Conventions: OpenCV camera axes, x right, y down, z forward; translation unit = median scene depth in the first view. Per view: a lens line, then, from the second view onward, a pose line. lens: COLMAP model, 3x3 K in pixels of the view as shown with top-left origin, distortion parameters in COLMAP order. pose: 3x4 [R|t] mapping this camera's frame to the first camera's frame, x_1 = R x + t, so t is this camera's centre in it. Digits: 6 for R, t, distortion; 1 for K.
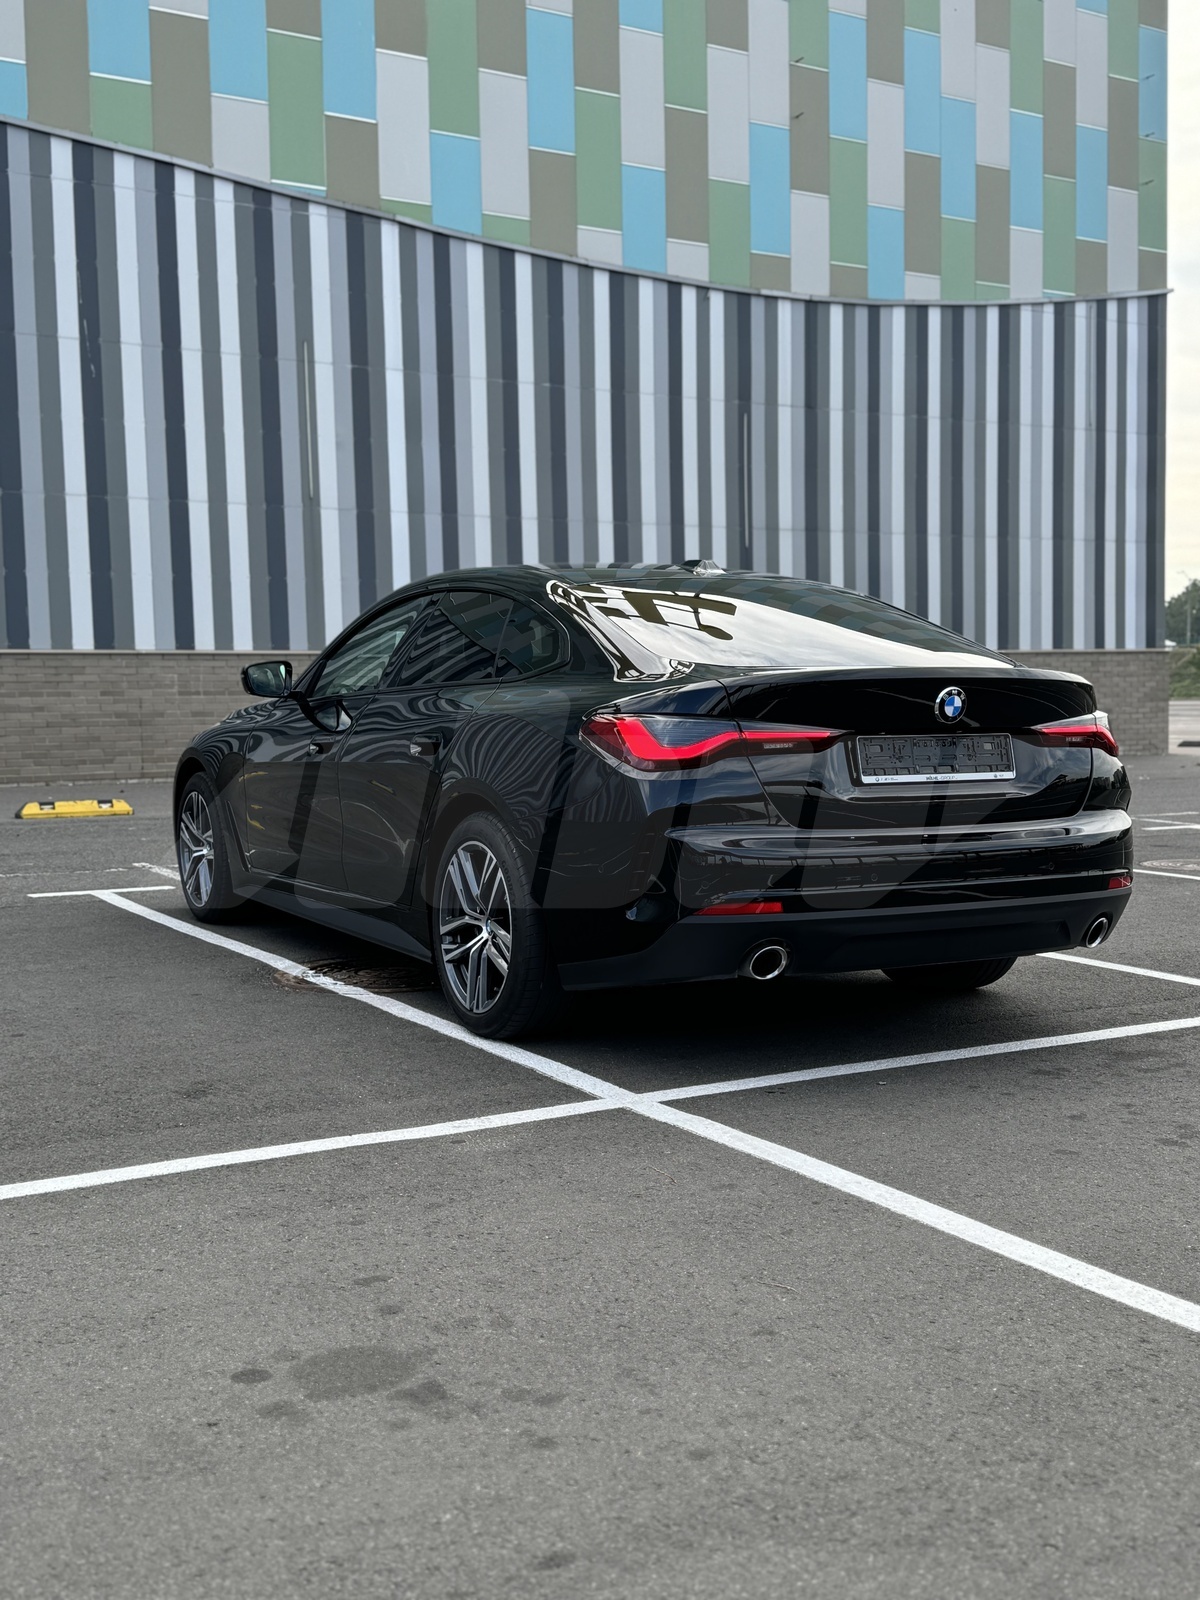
lens RADIAL K [[1735.0, 0, 600.0], [0, 1735.0, 800.0], [0, 0, 1]] dist [0.023055, -0.047200]
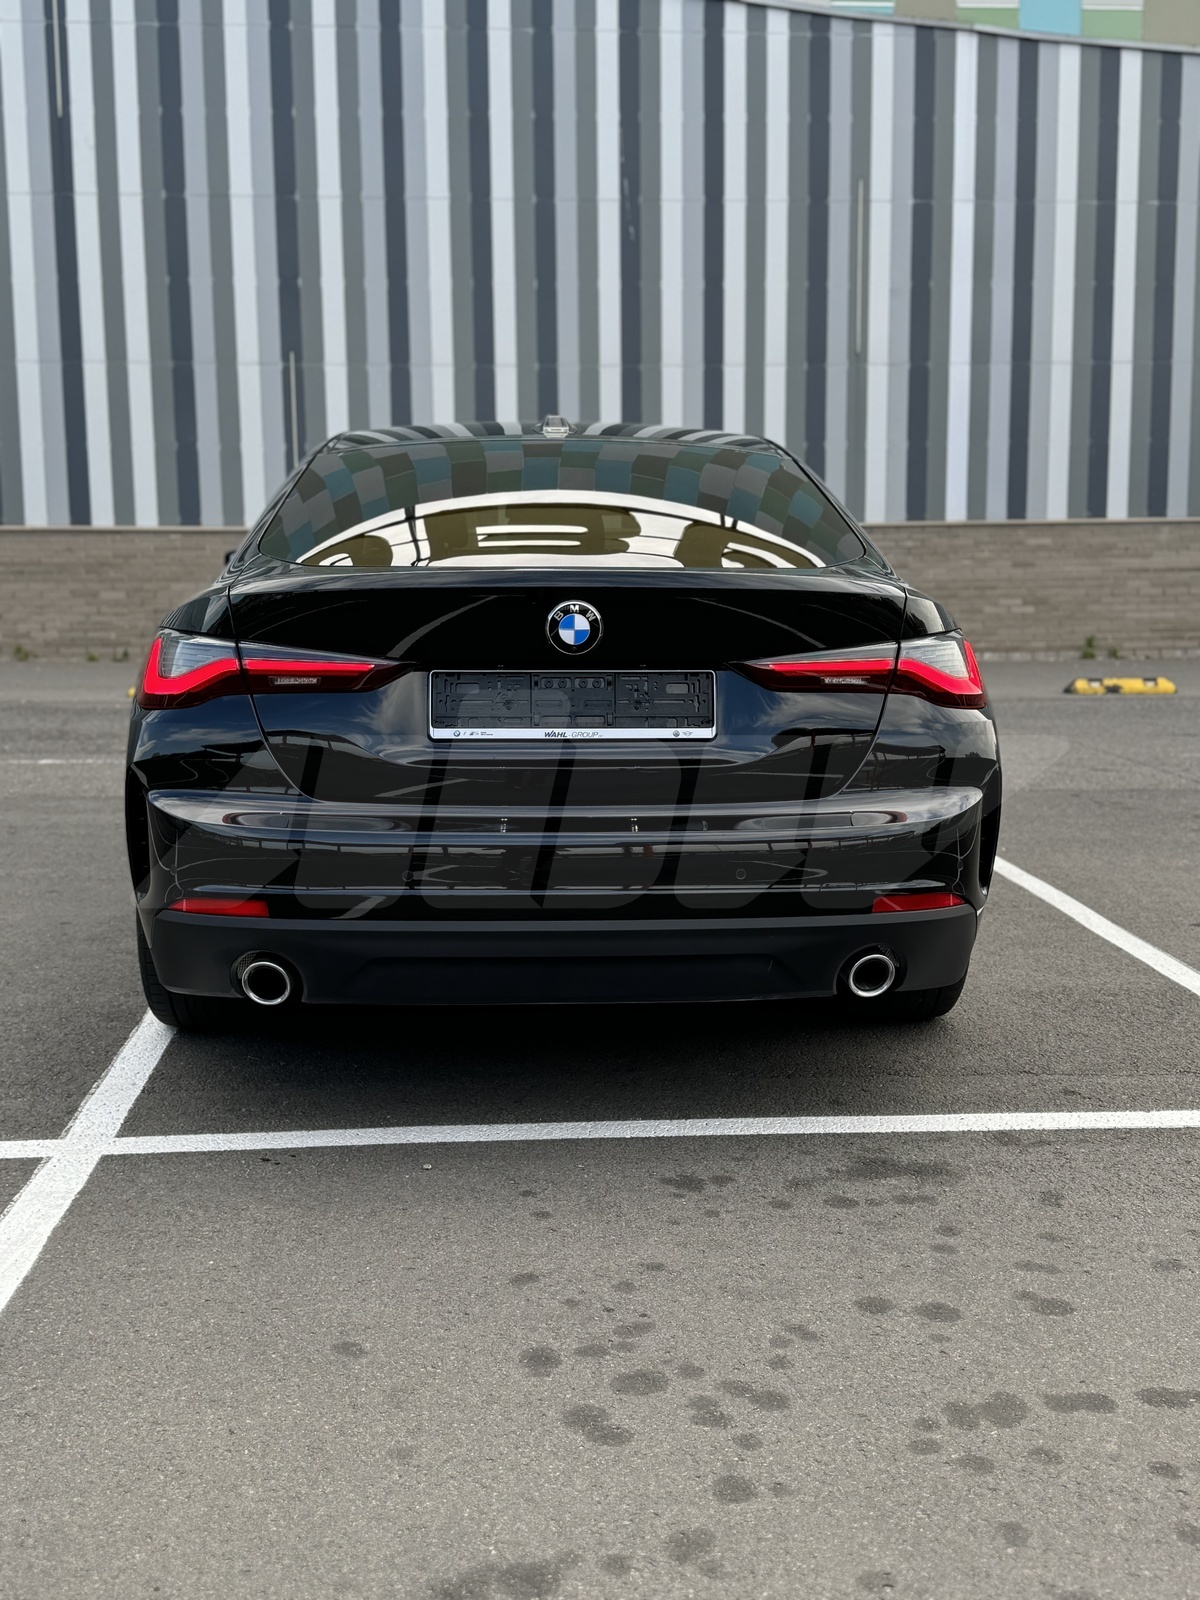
lens RADIAL K [[1735.0, 0, 600.0], [0, 1735.0, 800.0], [0, 0, 1]] dist [0.023055, -0.047200]
pose [[0.899345, 0.058131, -0.433358, 0.453087], [-0.024378, 0.996248, 0.083045, -0.039571], [0.436559, -0.064122, 0.897388, 0.353090]]
